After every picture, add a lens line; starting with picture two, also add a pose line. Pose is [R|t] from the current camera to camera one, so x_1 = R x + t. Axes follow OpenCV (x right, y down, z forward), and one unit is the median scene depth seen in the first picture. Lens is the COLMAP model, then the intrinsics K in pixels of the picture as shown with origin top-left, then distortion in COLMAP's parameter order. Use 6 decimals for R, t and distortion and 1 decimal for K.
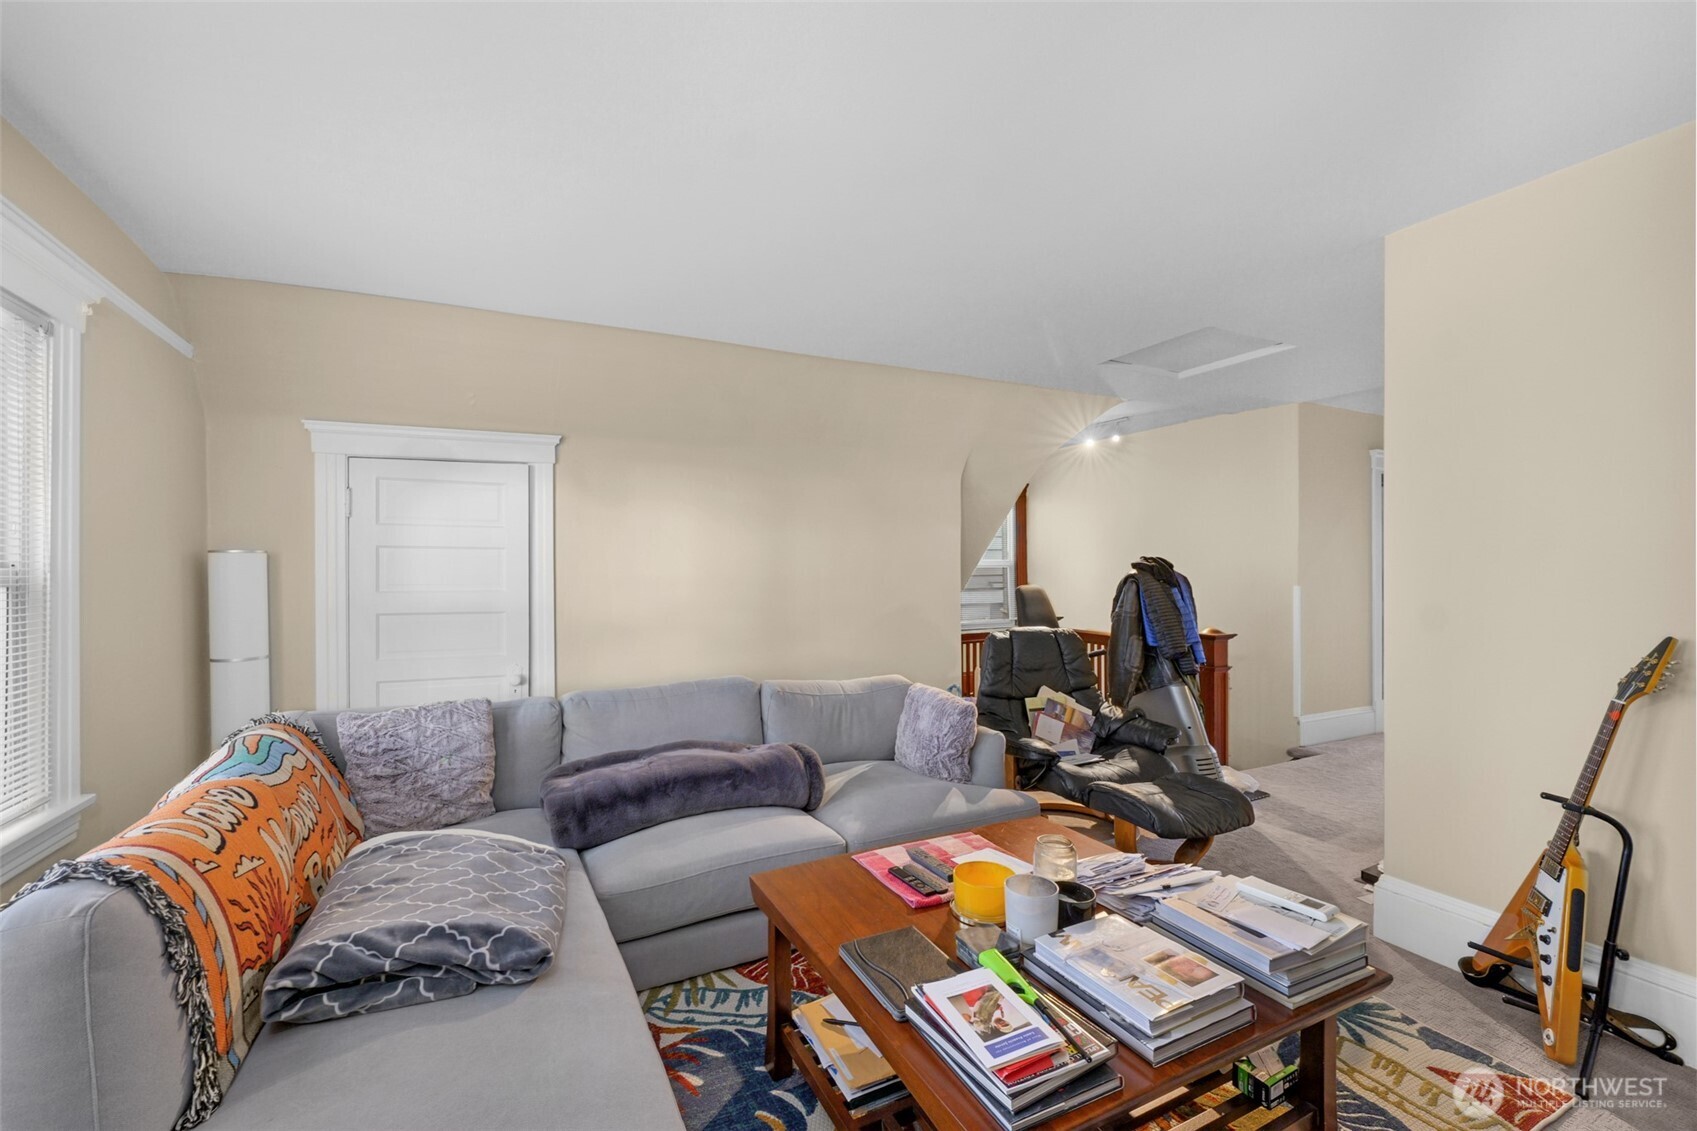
lens RADIAL K [[697.7, 0, 842.4], [0, 697.7, 570.4], [0, 0, 1]] dist [-0.001692, -0.000187]
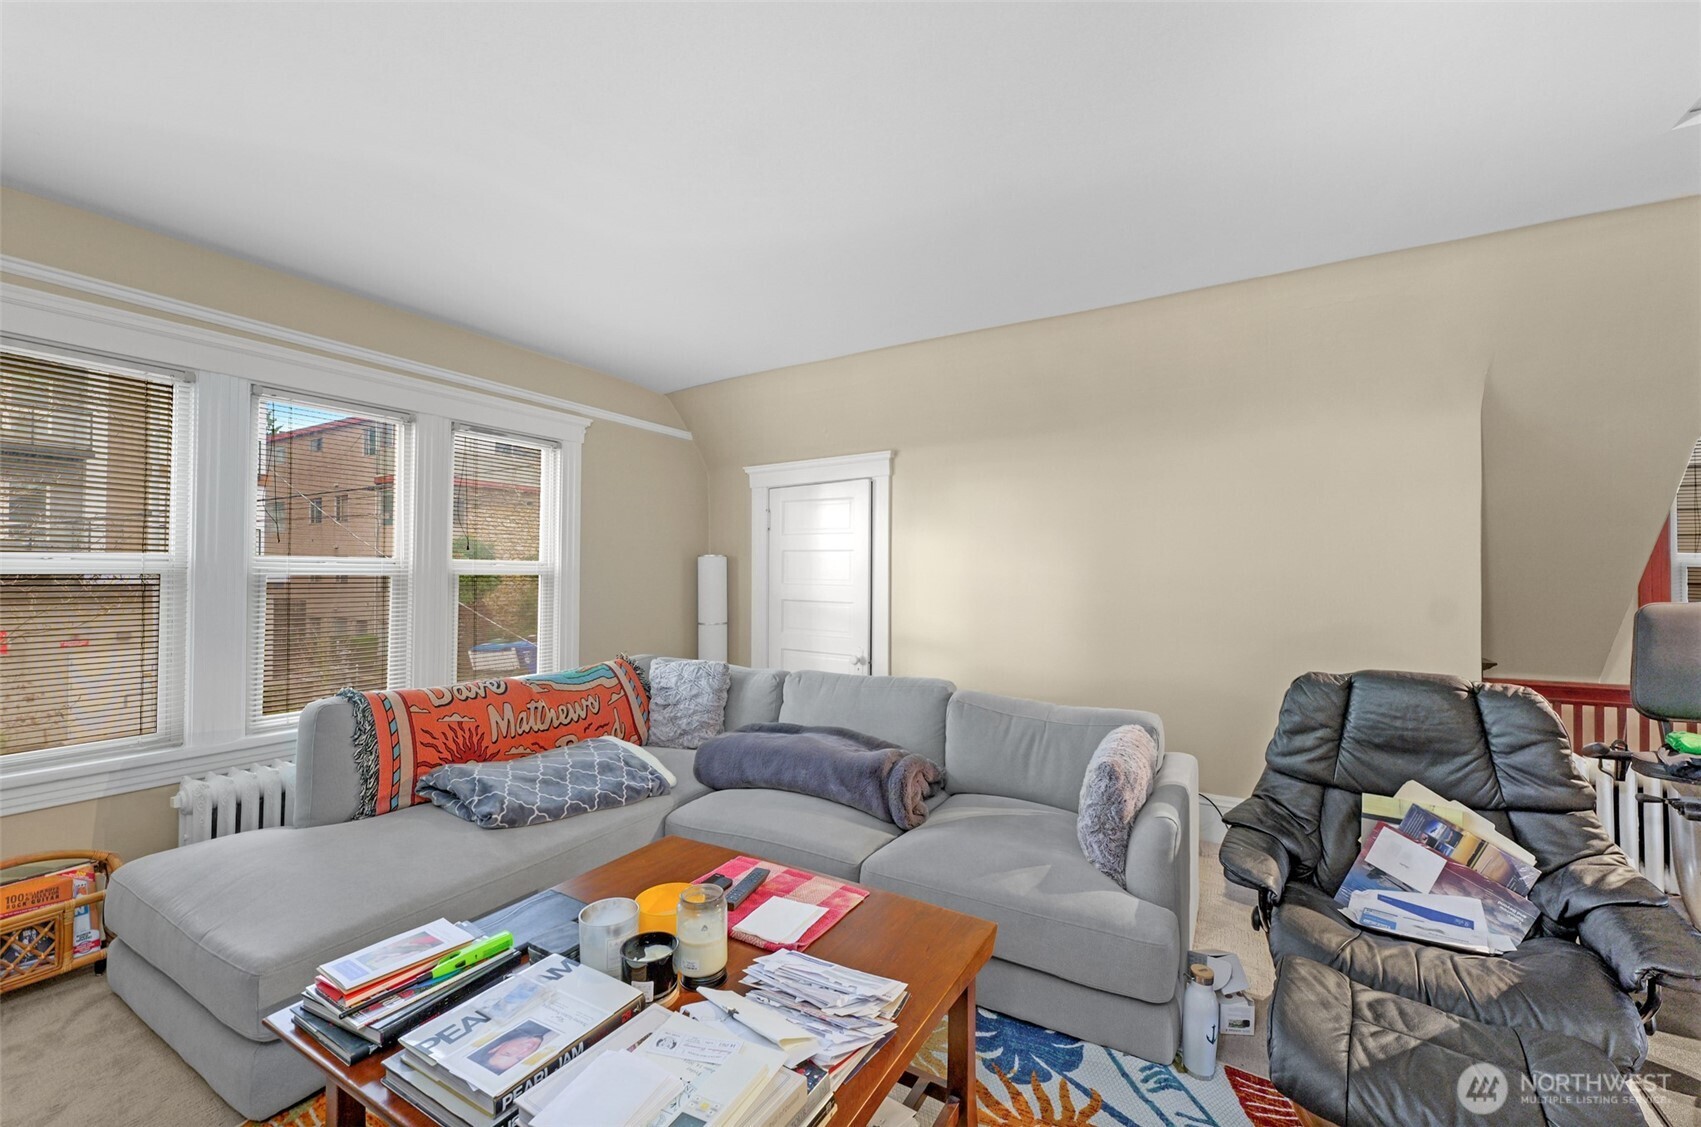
lens RADIAL K [[700.9, 0, 850.5], [0, 700.9, 563.5], [0, 0, 1]] dist [0.002251, 0.000103]
pose [[0.534151, -0.002959, -0.845384, 0.593033], [-0.003024, 0.999981, -0.005411, -0.002053], [0.845384, 0.005447, 0.534131, 0.373895]]
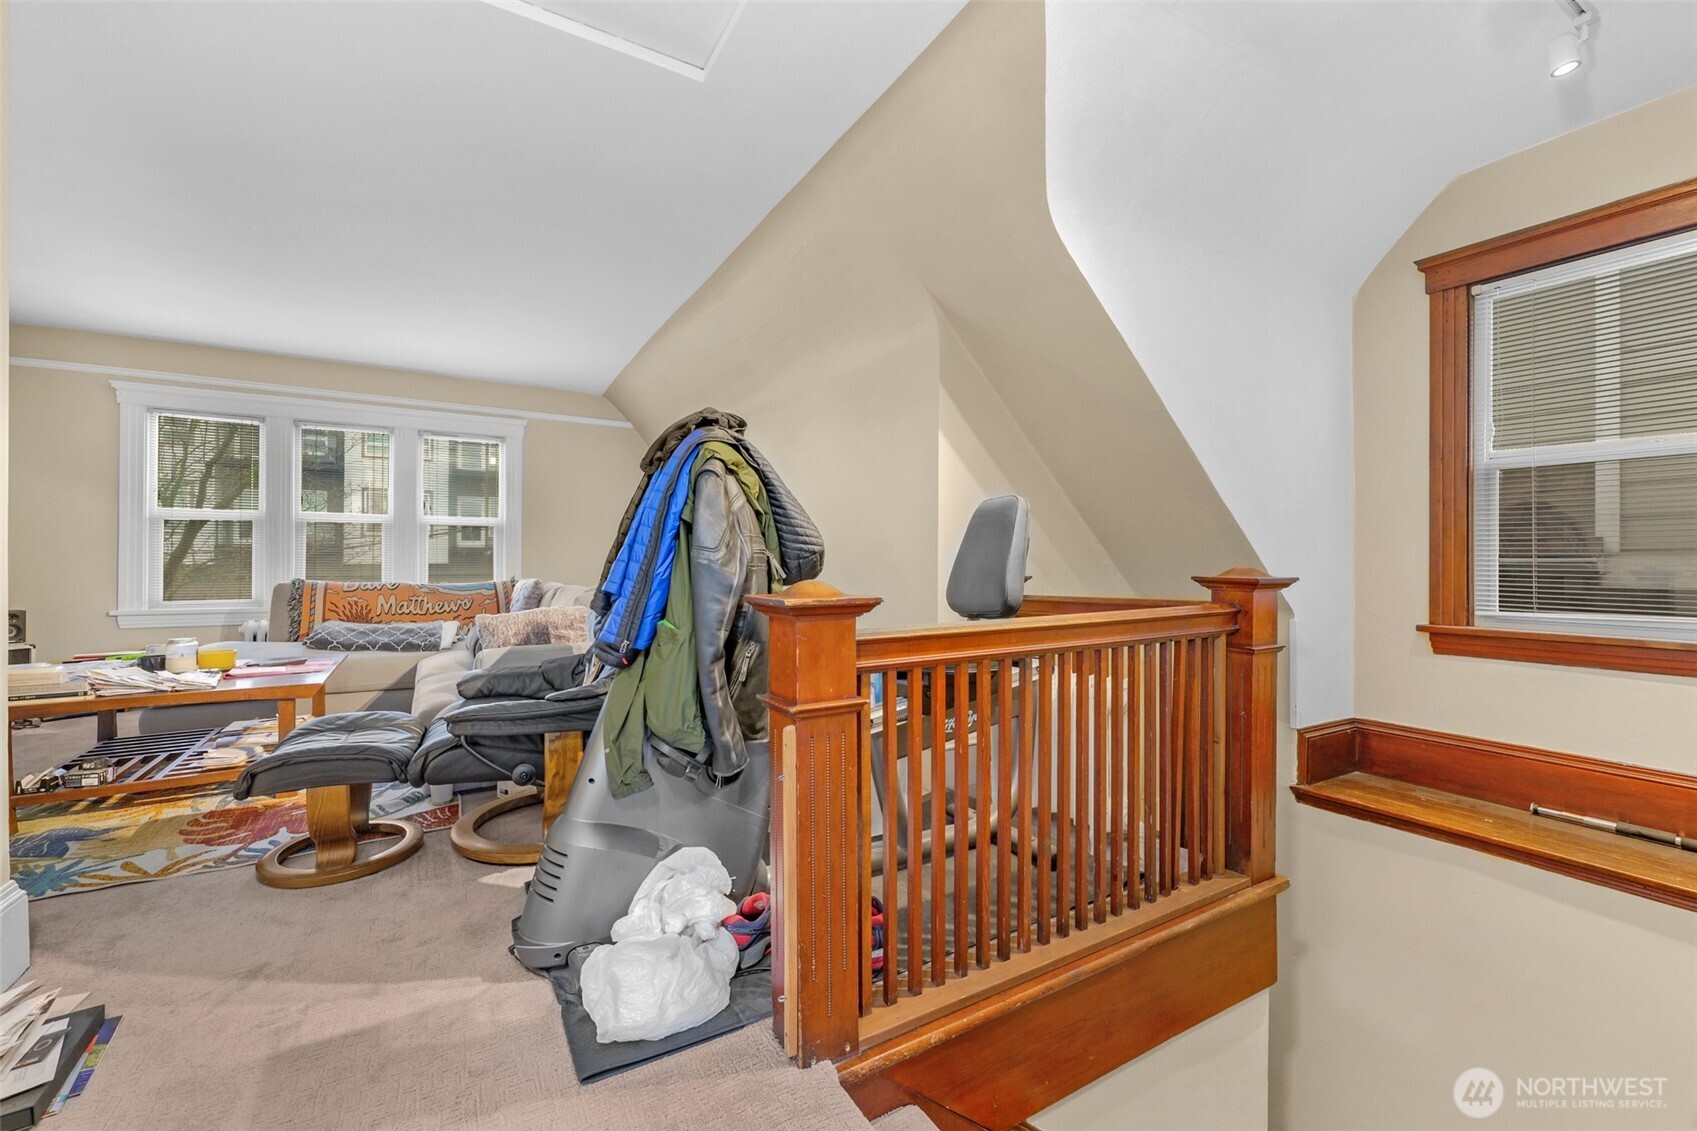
lens RADIAL K [[690.7, 0, 848.5], [0, 690.7, 565.5], [0, 0, 1]] dist [-0.001036, -0.000084]
pose [[0.069791, 0.008303, -0.997527, 1.154861], [0.004037, 0.999955, 0.008605, 0.103175], [0.997553, -0.004628, 0.069754, 1.370379]]
